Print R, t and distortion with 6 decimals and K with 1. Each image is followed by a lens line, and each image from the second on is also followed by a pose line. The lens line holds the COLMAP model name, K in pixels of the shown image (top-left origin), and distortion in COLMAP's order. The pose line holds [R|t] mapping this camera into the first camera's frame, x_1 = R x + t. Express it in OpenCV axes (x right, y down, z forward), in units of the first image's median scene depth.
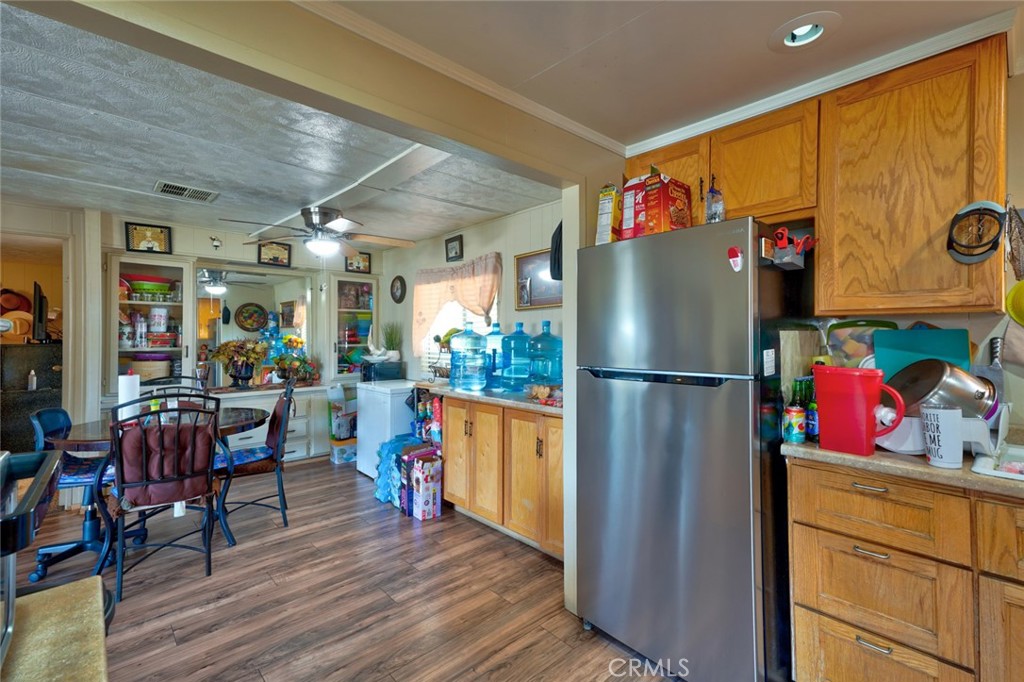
lens RADIAL K [[460.0, 0, 511.2], [0, 460.0, 333.1], [0, 0, 1]] dist [0.031841, 0.000180]
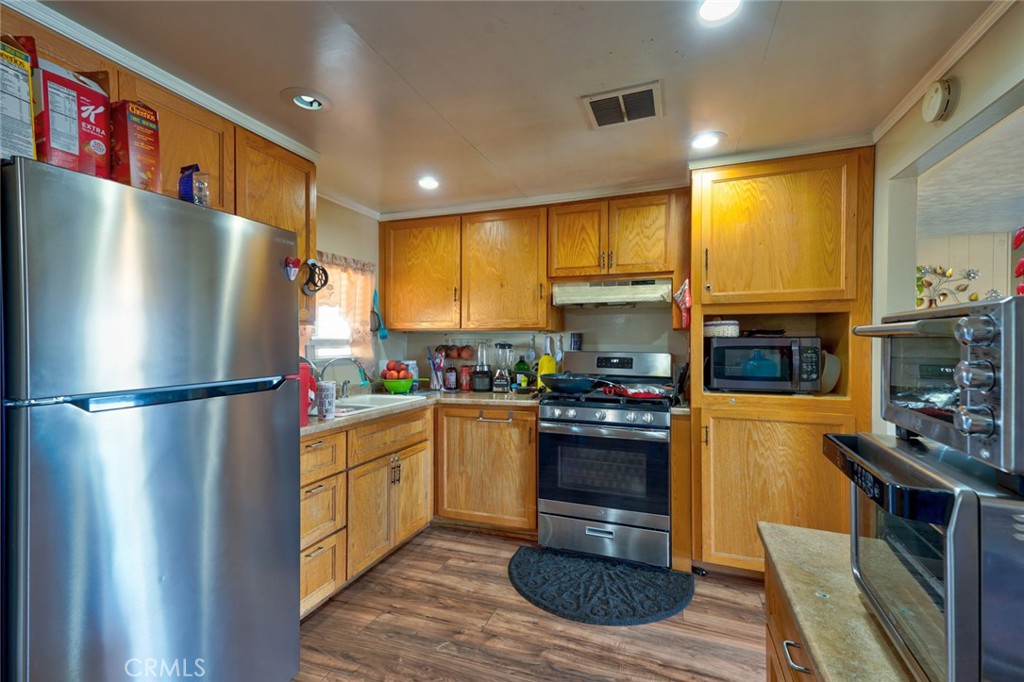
lens RADIAL K [[460.0, 0, 513.0], [0, 460.0, 344.2], [0, 0, 1]] dist [0.031841, 0.000180]
pose [[-0.460413, -0.004958, 0.887691, -0.281629], [-0.010194, 0.999948, 0.000297, 0.005091], [-0.887646, -0.008912, -0.460439, 0.404922]]
